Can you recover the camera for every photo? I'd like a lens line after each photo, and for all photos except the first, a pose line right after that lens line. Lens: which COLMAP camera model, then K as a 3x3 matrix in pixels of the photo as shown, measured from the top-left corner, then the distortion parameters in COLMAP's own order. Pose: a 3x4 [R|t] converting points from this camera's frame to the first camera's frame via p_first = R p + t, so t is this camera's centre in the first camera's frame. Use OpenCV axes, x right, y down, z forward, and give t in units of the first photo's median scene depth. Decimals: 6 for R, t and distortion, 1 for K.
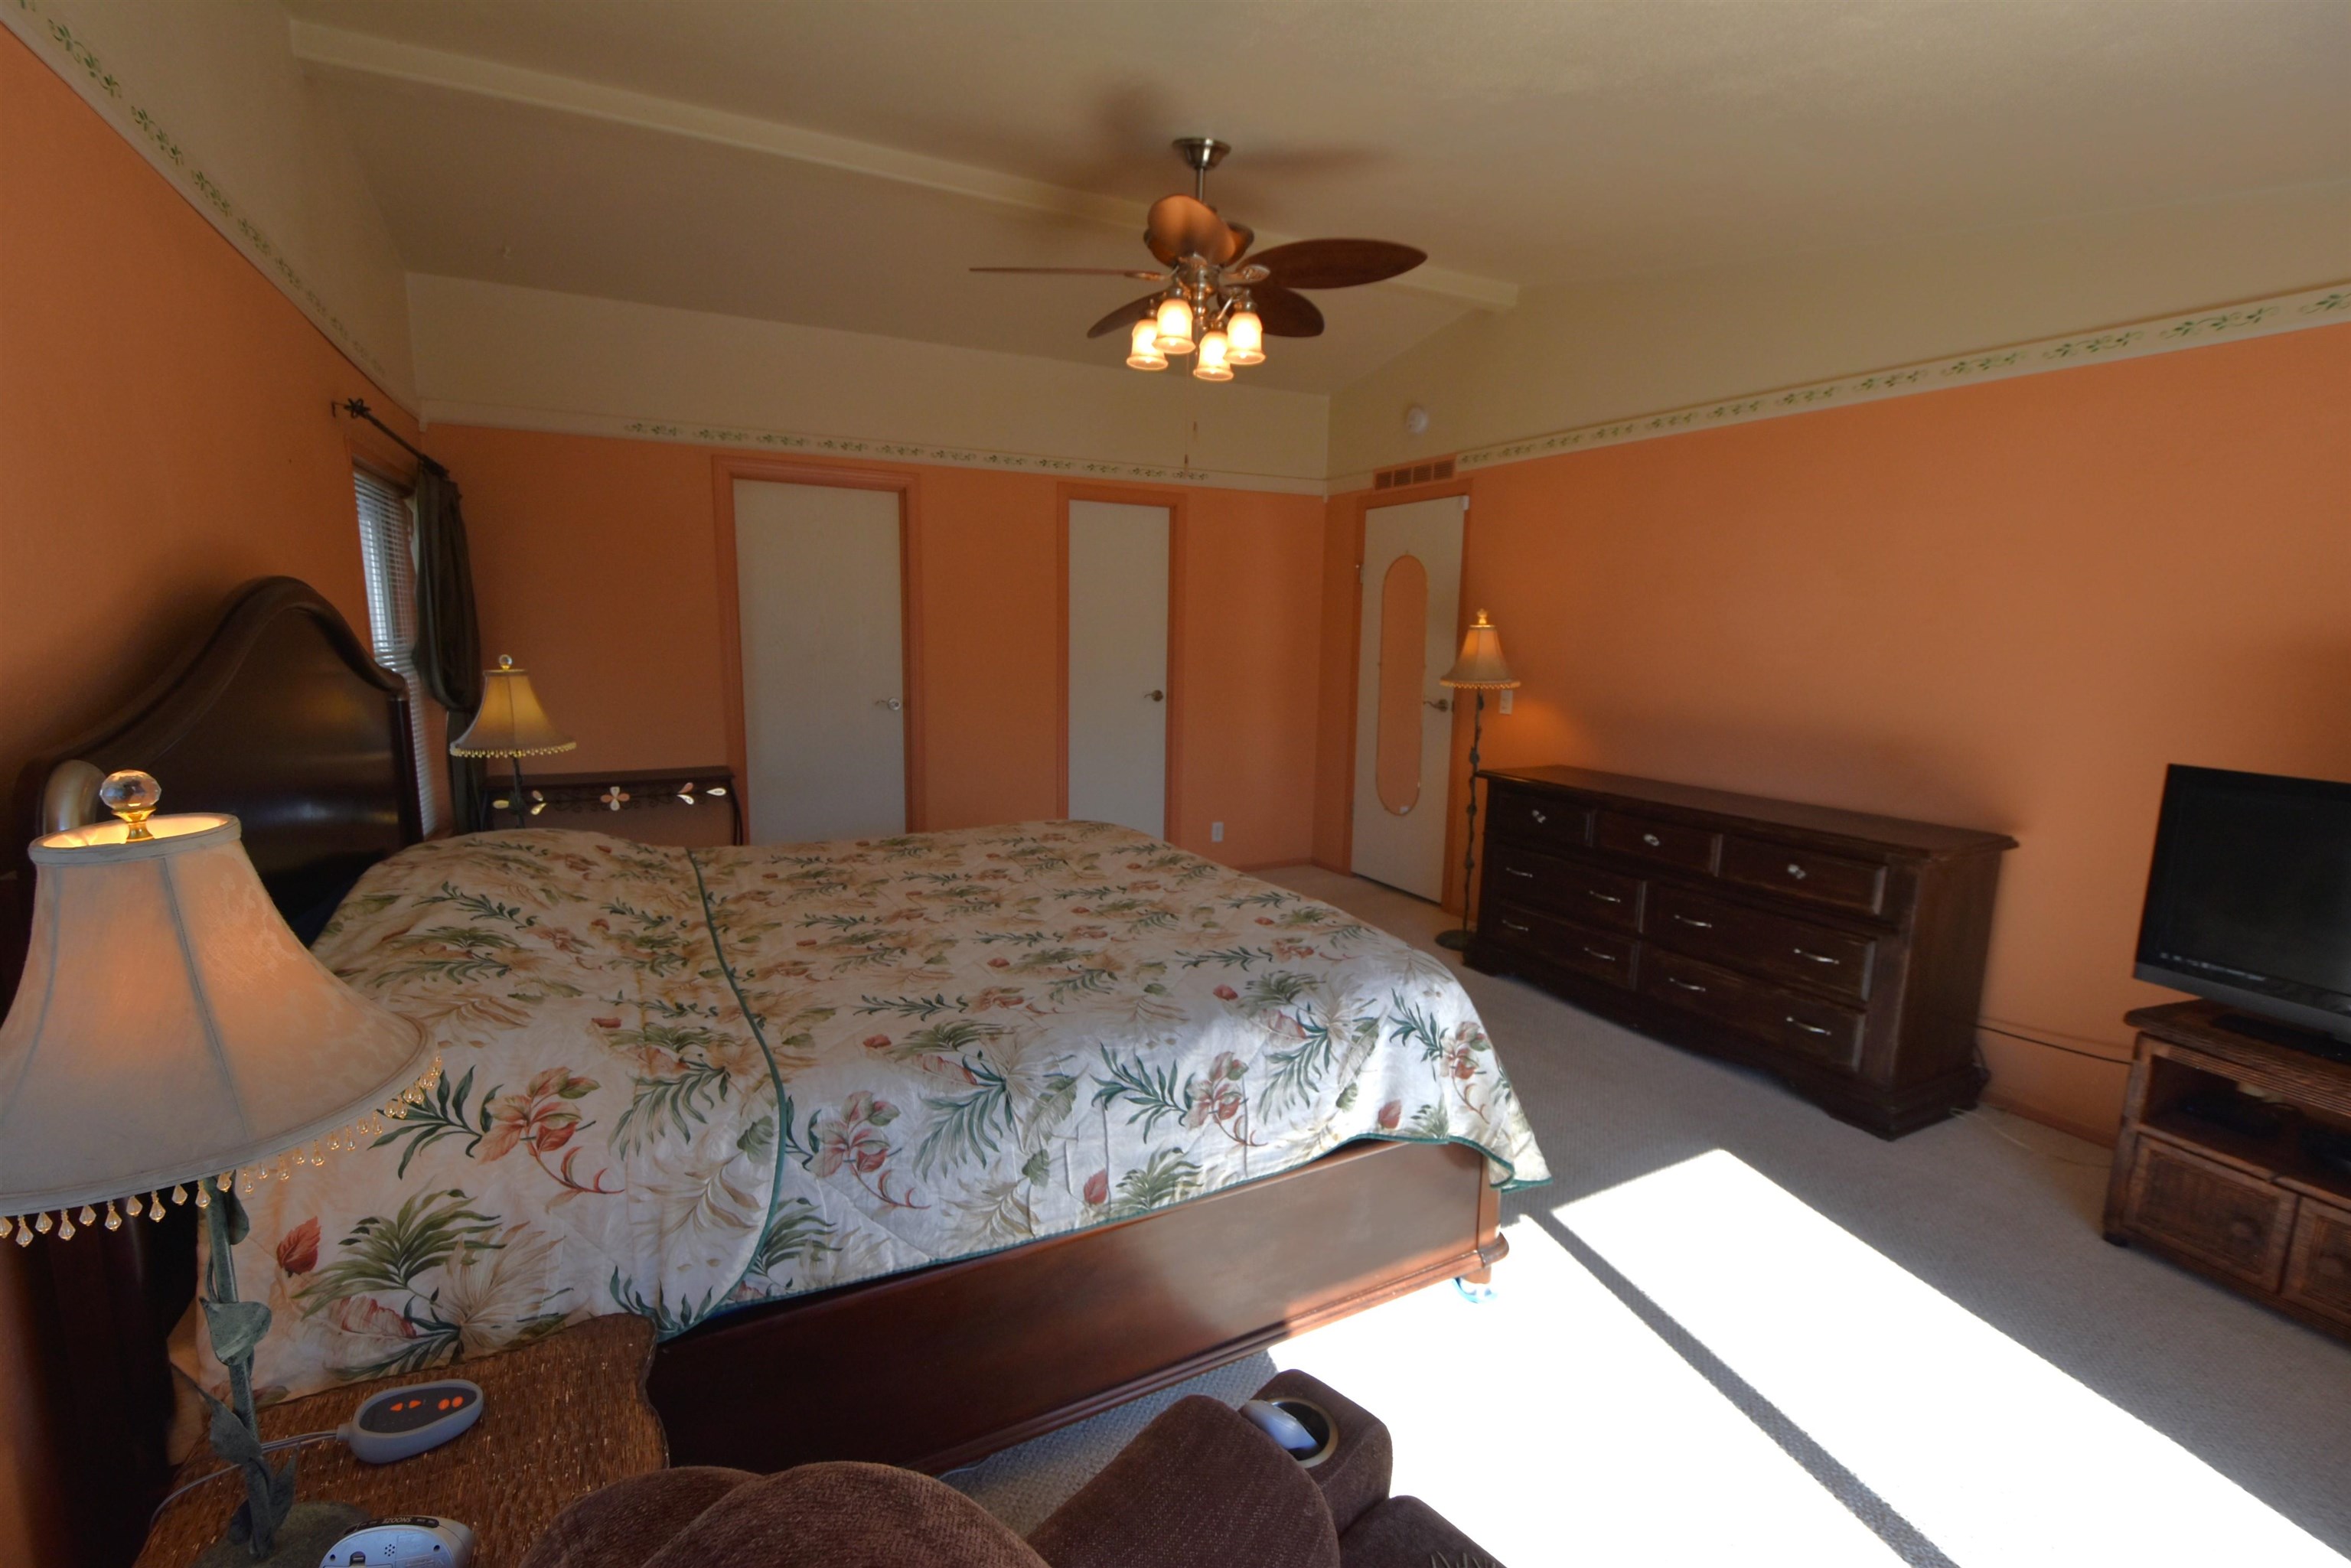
lens RADIAL K [[1012.5, 0, 1164.2], [0, 1012.5, 791.1], [0, 0, 1]] dist [0.011239, -0.000049]
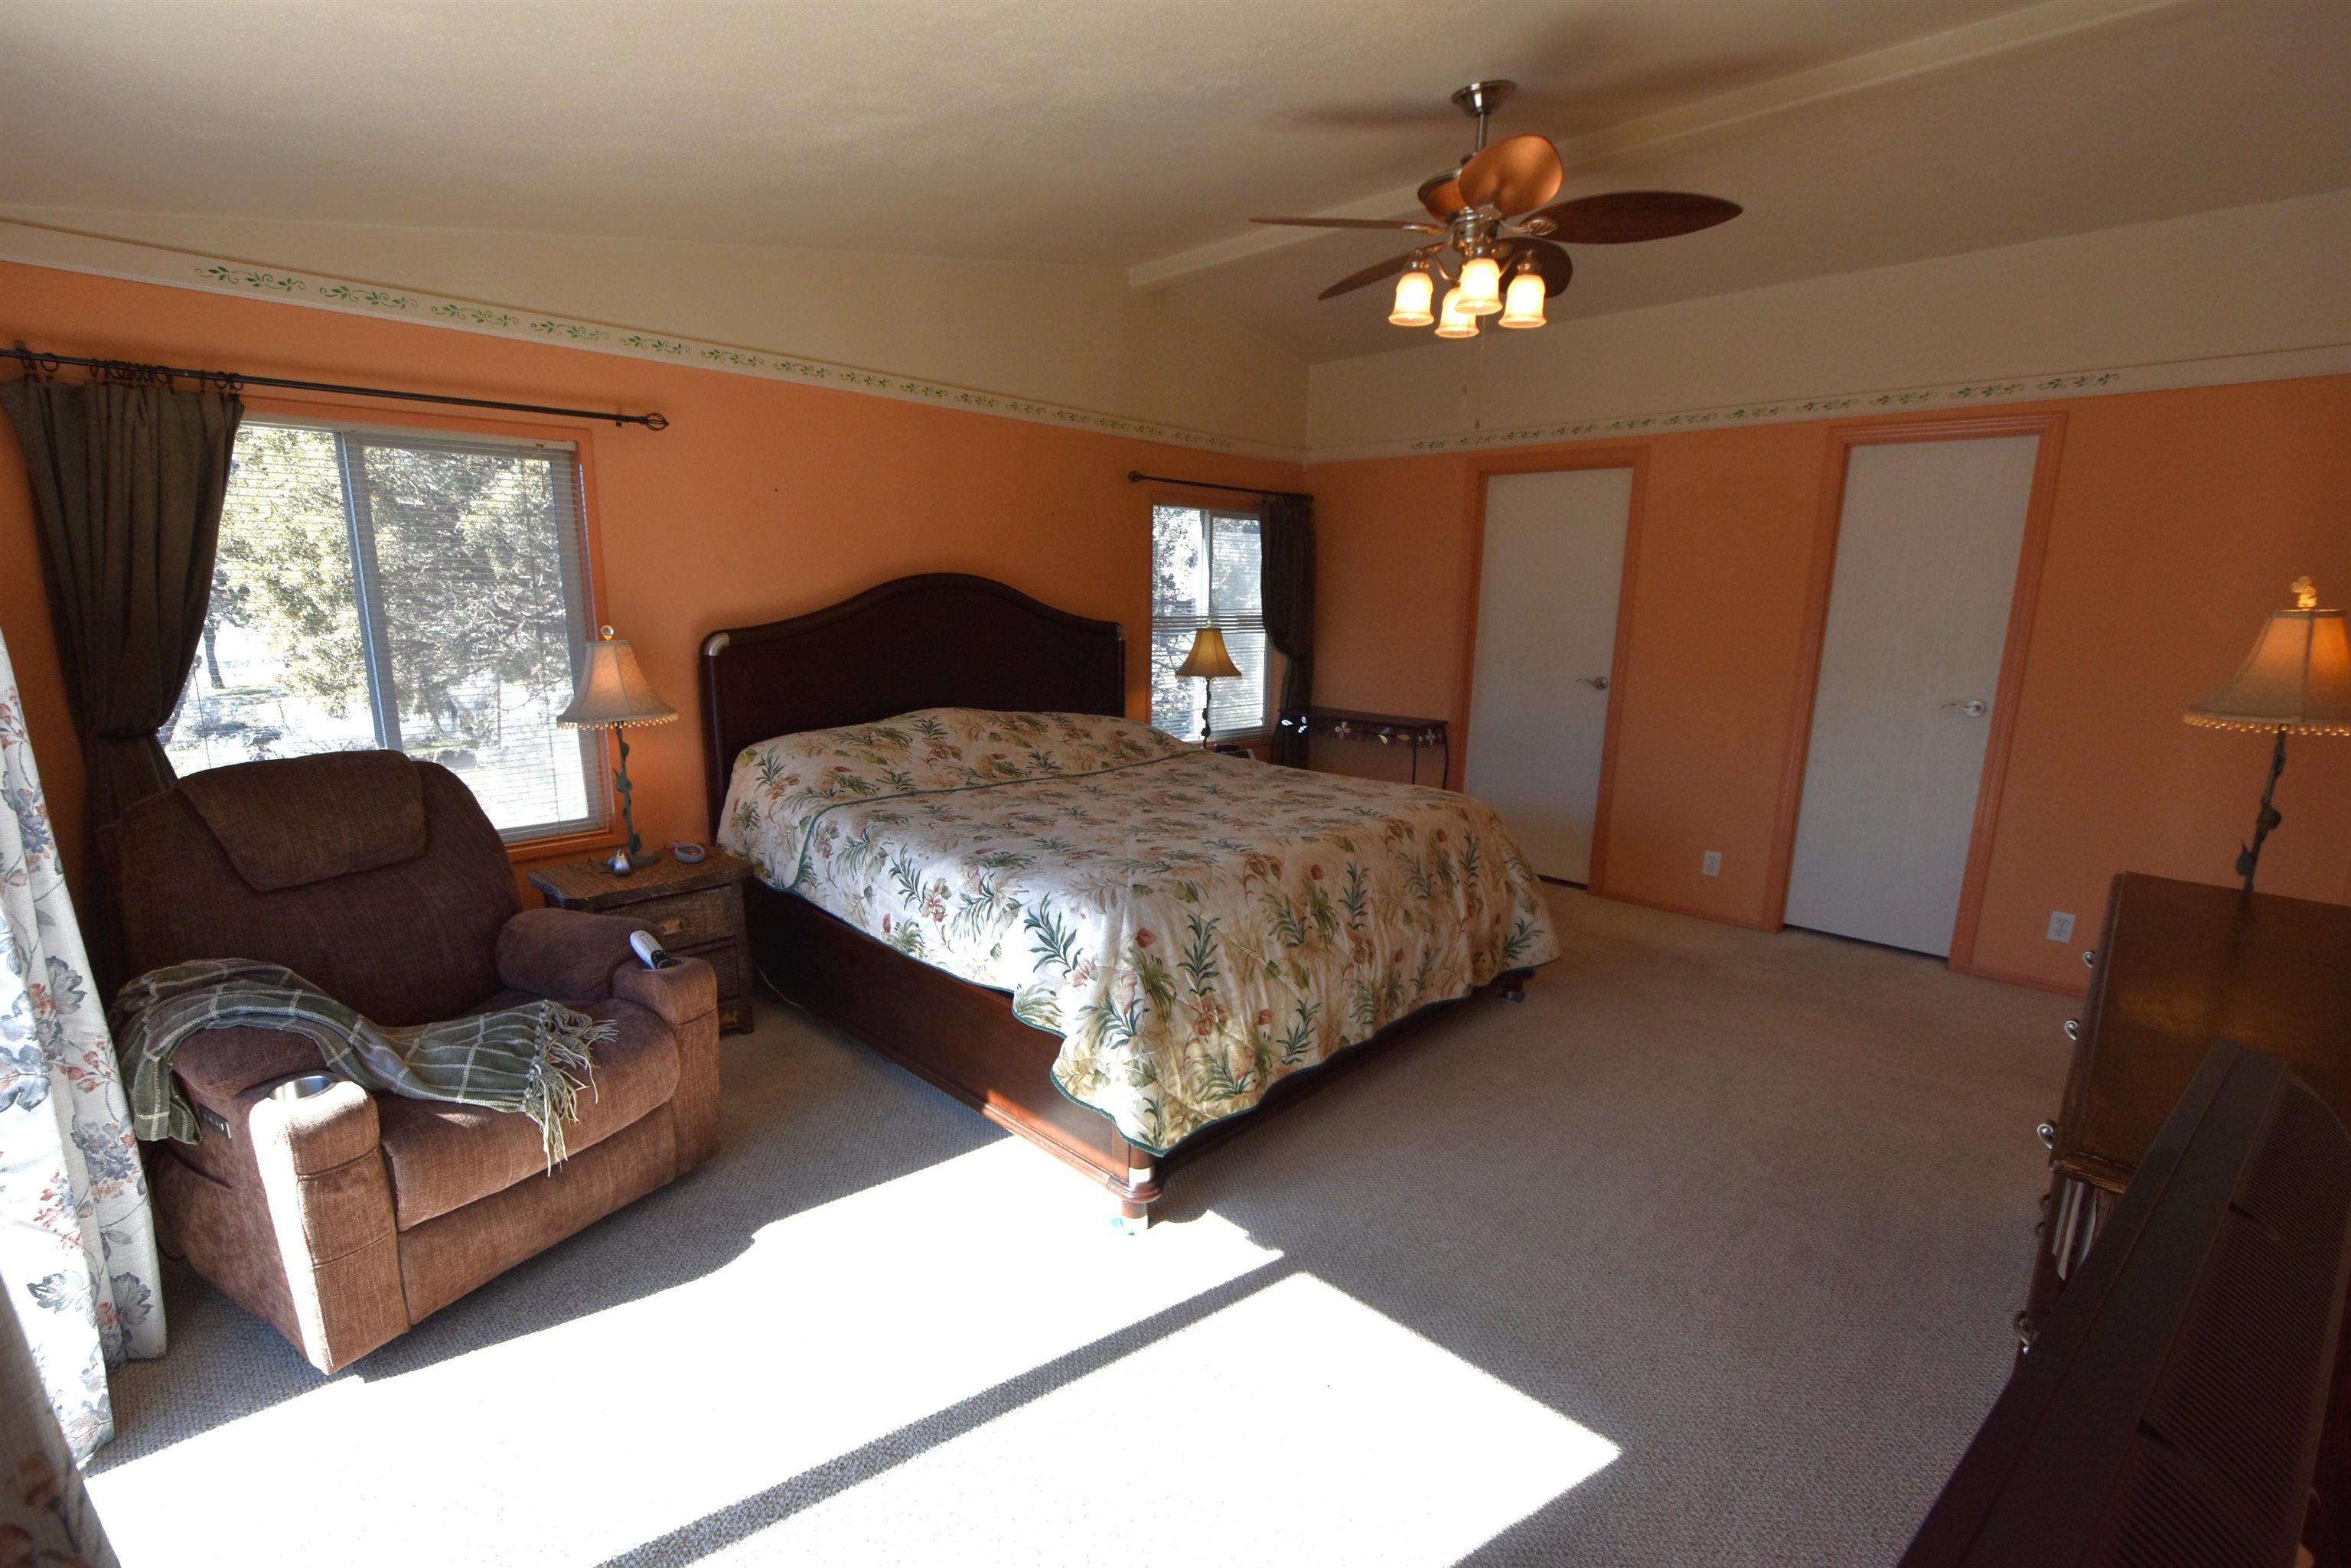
lens RADIAL K [[1012.5, 0, 1164.2], [0, 1012.5, 791.1], [0, 0, 1]] dist [0.011239, -0.000049]
pose [[0.325846, 0.179820, -0.928164, 1.460593], [-0.168571, 0.977064, 0.130114, -0.111669], [0.930273, 0.114064, 0.348685, 0.733270]]
